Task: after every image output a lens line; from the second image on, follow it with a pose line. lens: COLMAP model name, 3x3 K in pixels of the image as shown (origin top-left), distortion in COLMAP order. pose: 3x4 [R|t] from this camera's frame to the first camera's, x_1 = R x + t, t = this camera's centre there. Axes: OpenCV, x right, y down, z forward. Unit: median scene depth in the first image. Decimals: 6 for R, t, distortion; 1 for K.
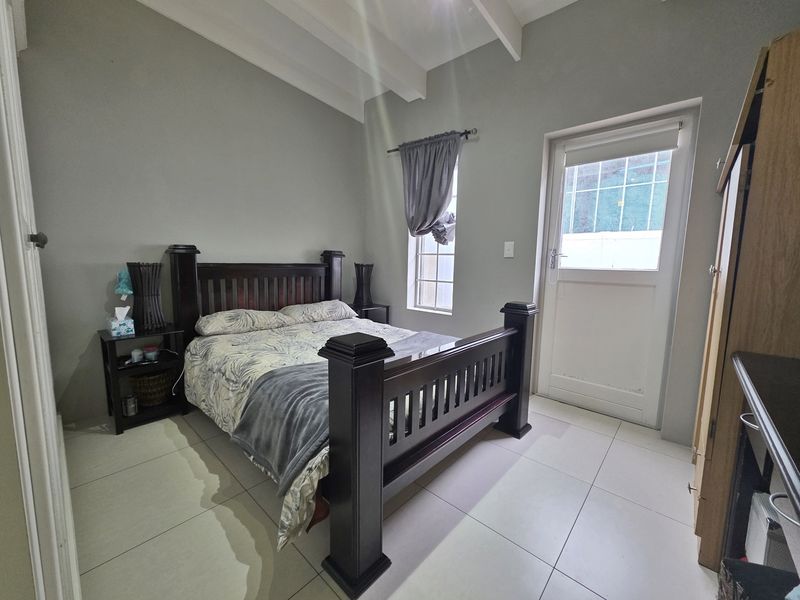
lens RADIAL K [[327.7, 0, 400.5], [0, 327.7, 298.2], [0, 0, 1]] dist [-0.000524, -0.000145]
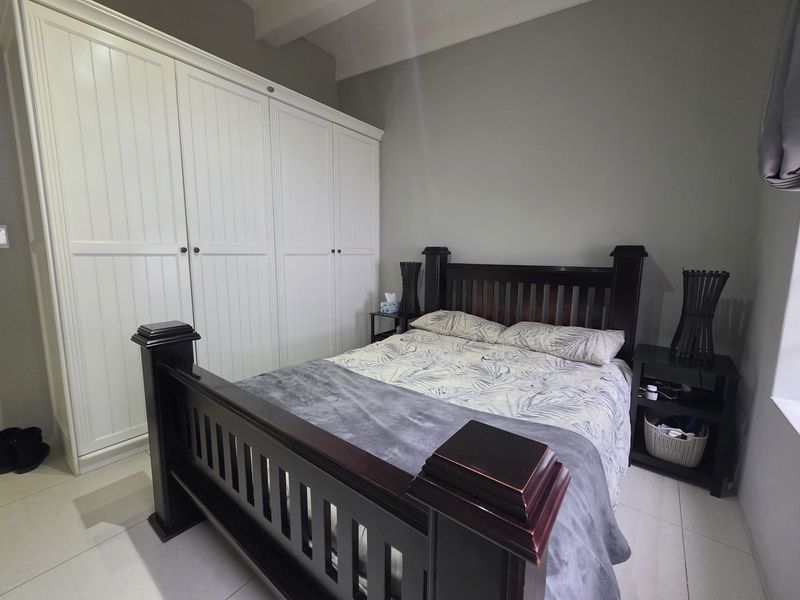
lens RADIAL K [[327.7, 0, 400.5], [0, 327.7, 298.4], [0, 0, 1]] dist [-0.000524, -0.000145]
pose [[0.083357, 0.115034, -0.989858, 0.457258], [-0.128669, 0.986242, 0.103779, -0.085208], [0.988178, 0.118714, 0.097011, 0.761984]]
